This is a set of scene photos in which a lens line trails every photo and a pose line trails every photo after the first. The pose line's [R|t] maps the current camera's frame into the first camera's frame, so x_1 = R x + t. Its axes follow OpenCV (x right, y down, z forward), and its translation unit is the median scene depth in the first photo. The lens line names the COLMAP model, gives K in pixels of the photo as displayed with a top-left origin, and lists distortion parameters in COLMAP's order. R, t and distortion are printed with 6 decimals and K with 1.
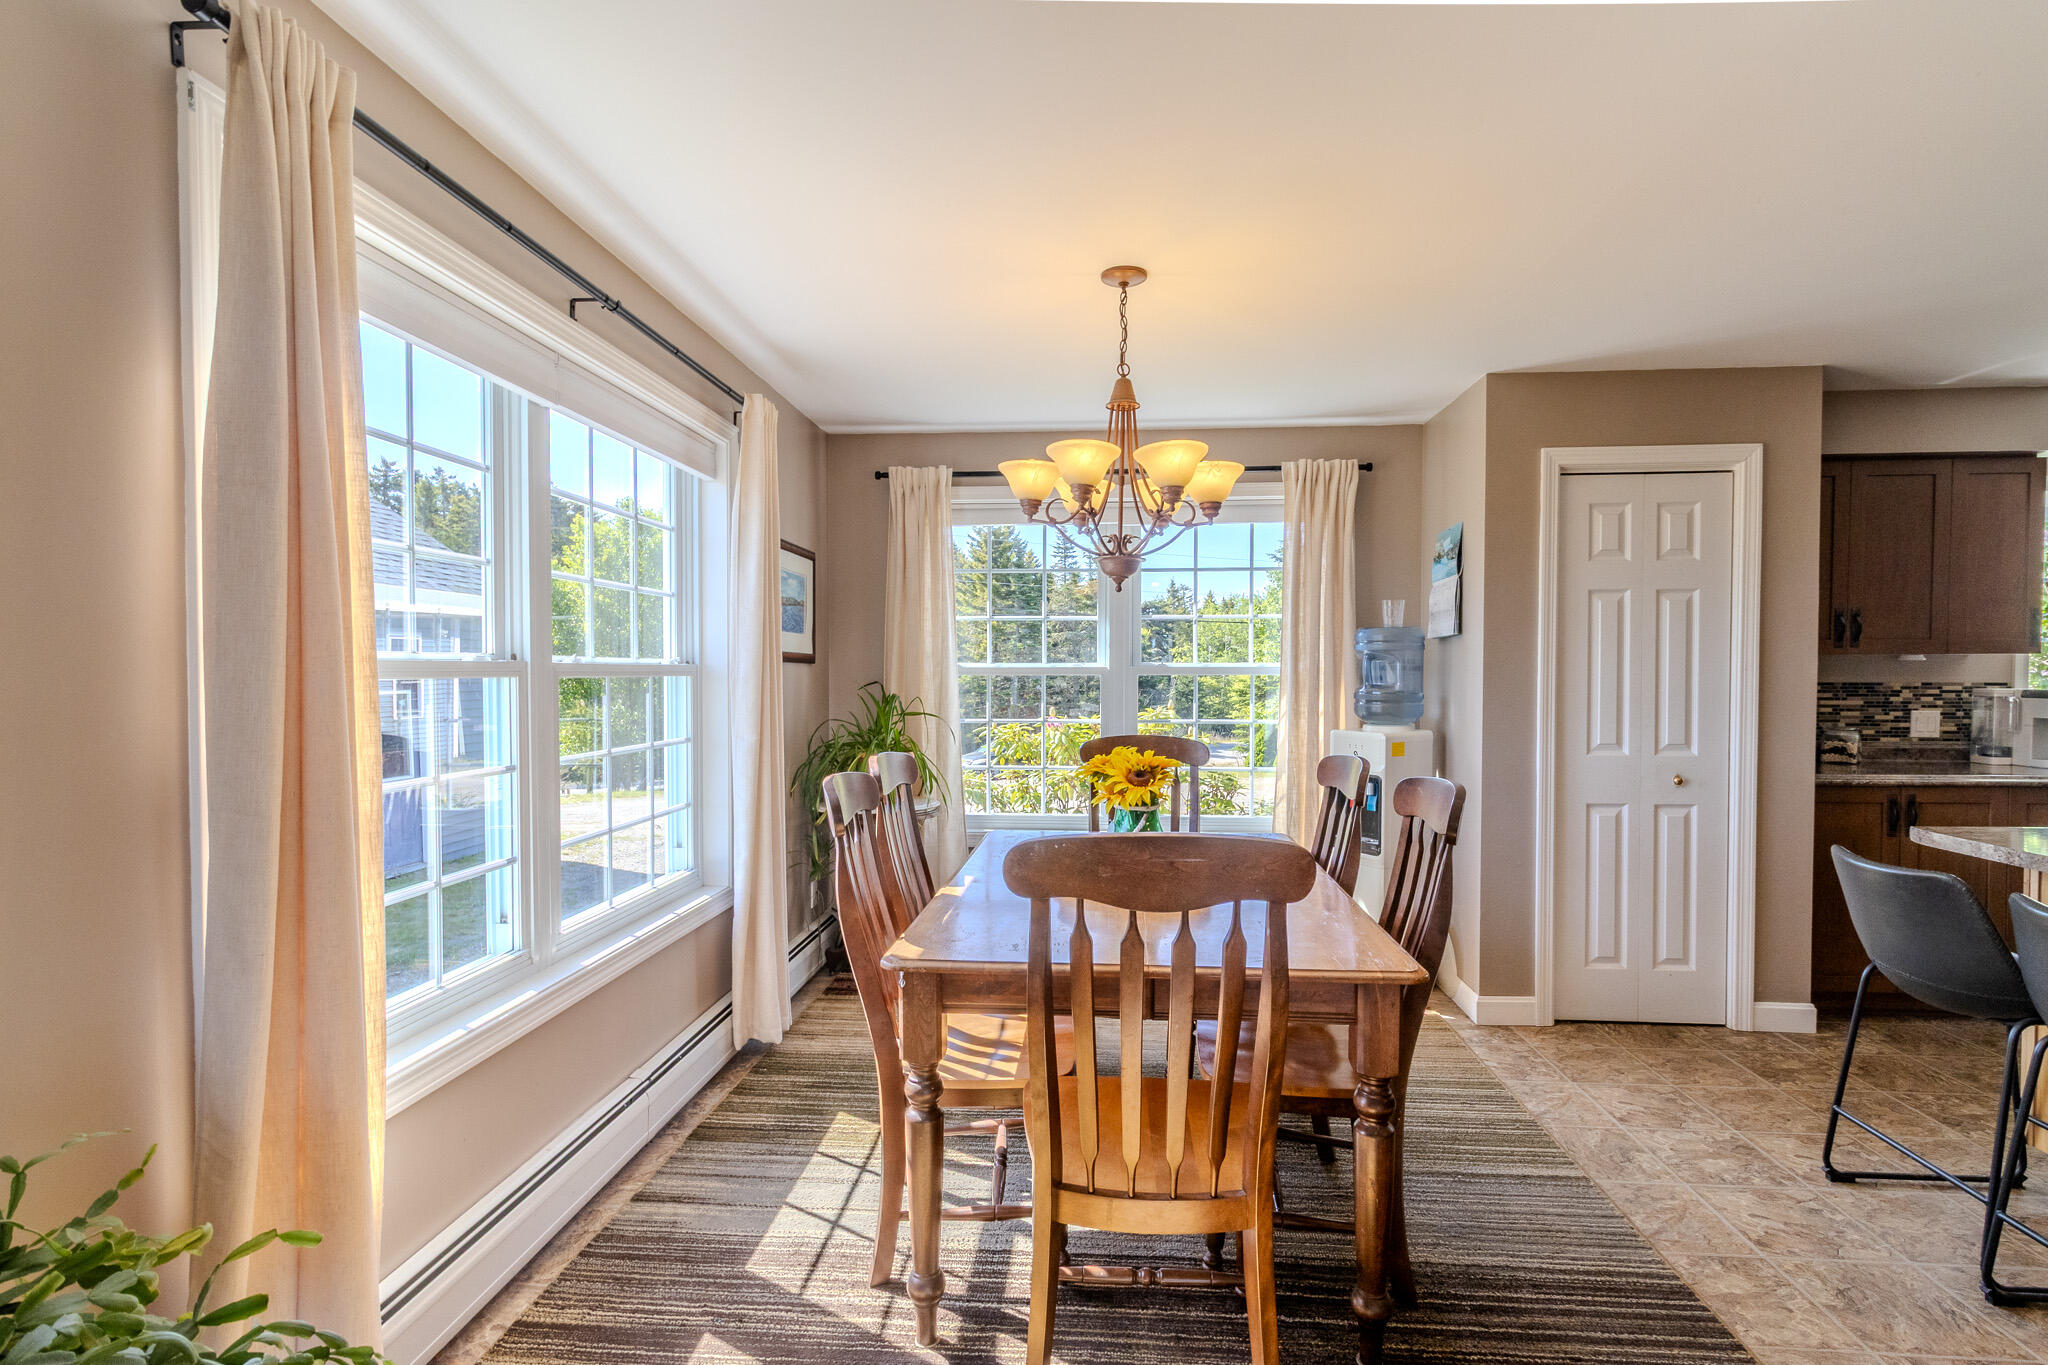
lens RADIAL K [[988.9, 0, 1035.2], [0, 988.9, 692.3], [0, 0, 1]] dist [0.002956, 0.000886]
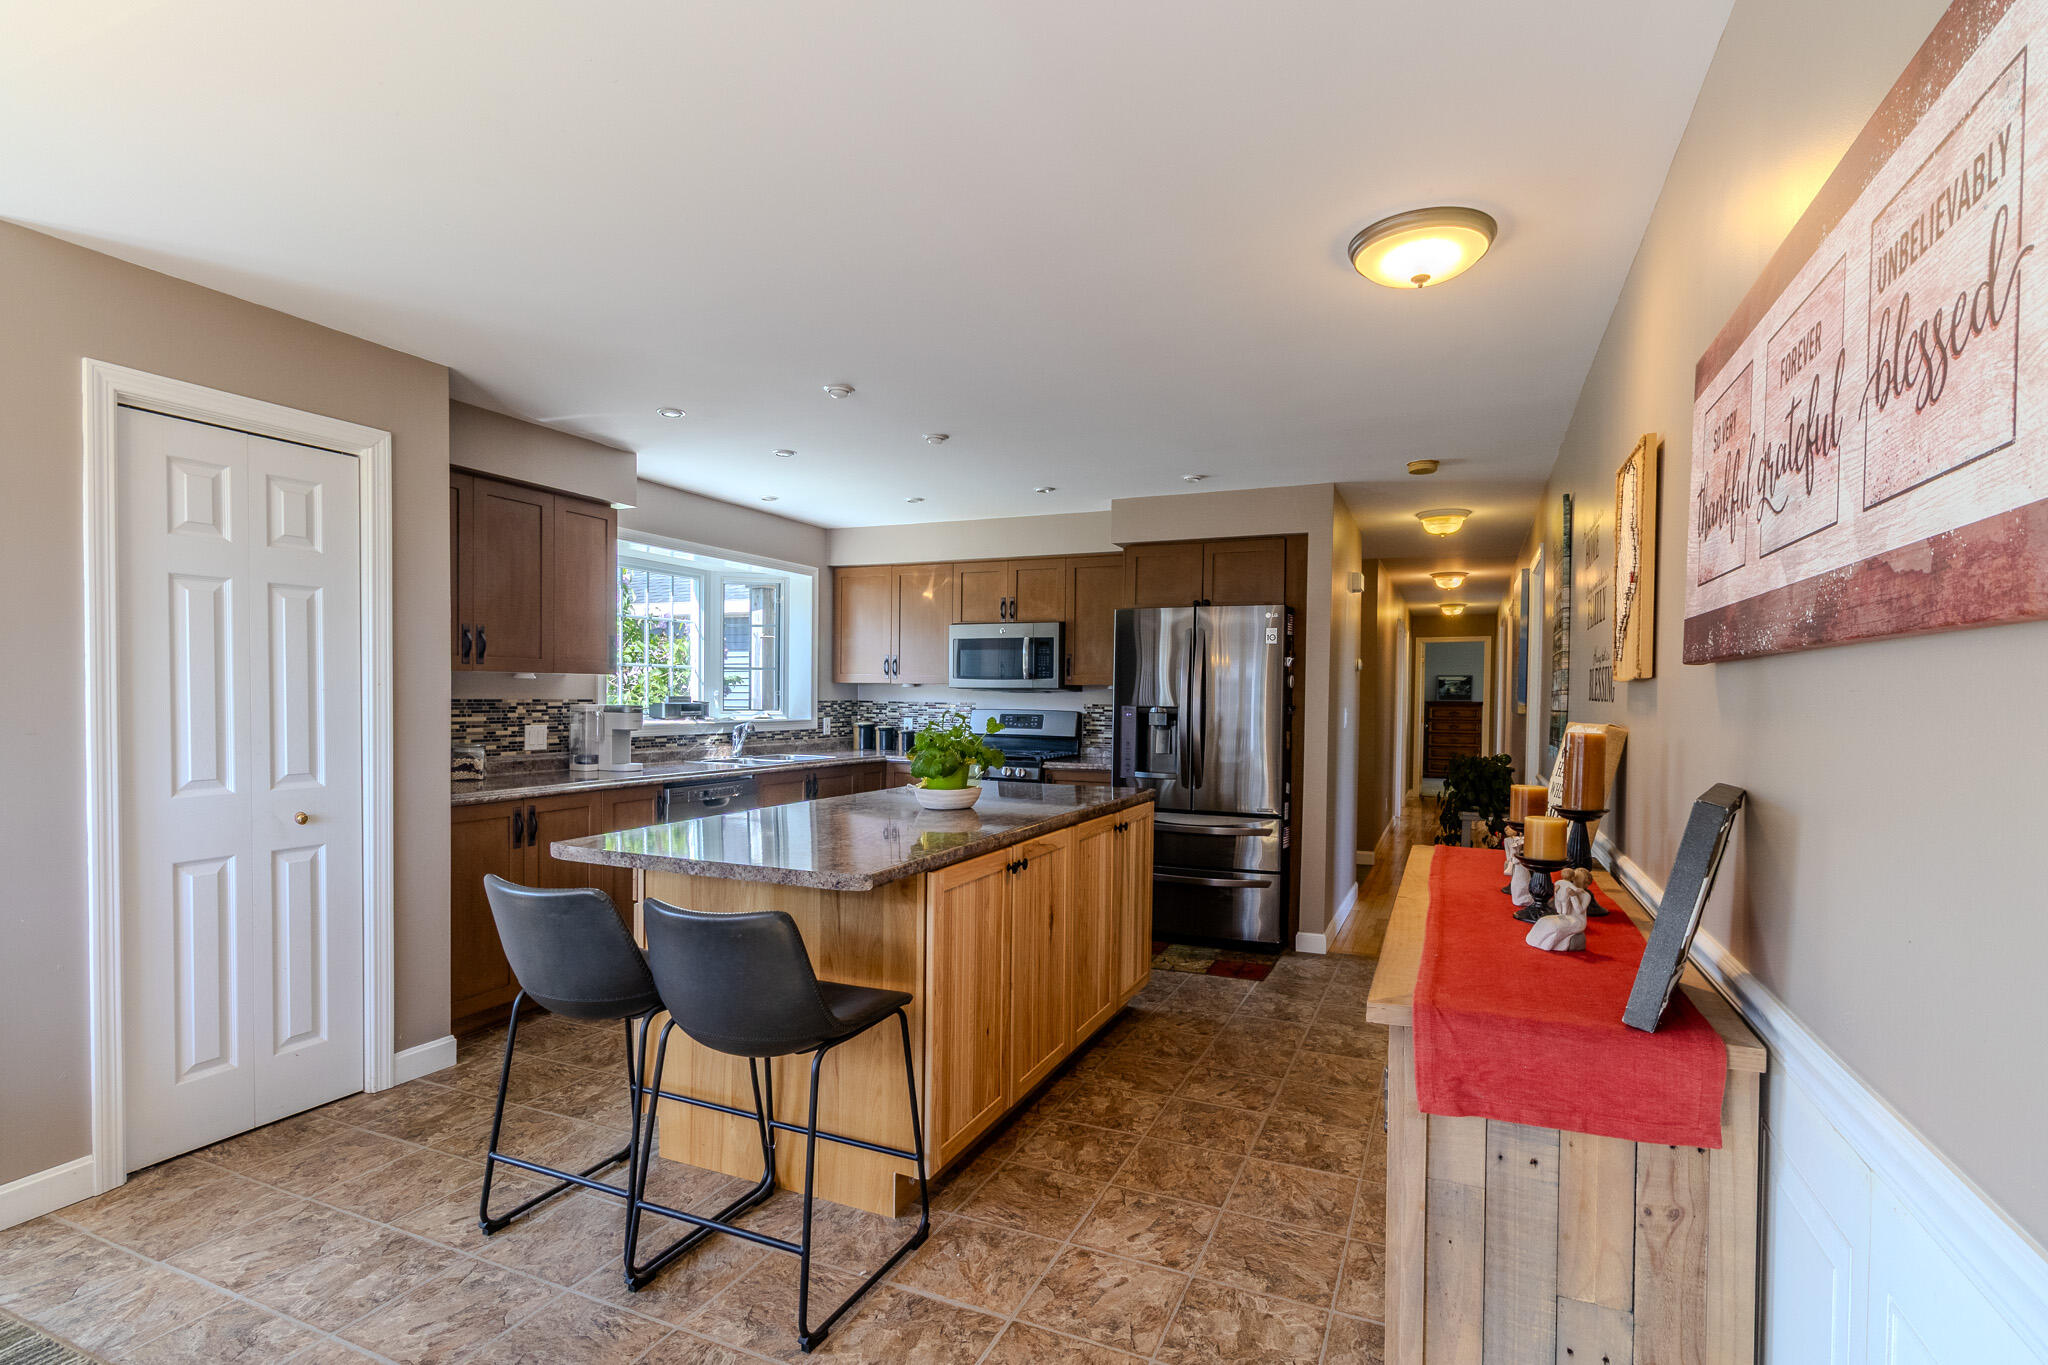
lens RADIAL K [[988.9, 0, 1043.8], [0, 988.9, 718.9], [0, 0, 1]] dist [0.002956, 0.000886]
pose [[0.332791, -0.018901, 0.942811, 0.078569], [0.010649, 0.999811, 0.016284, -0.000146], [-0.942941, 0.004620, 0.332929, 0.142227]]
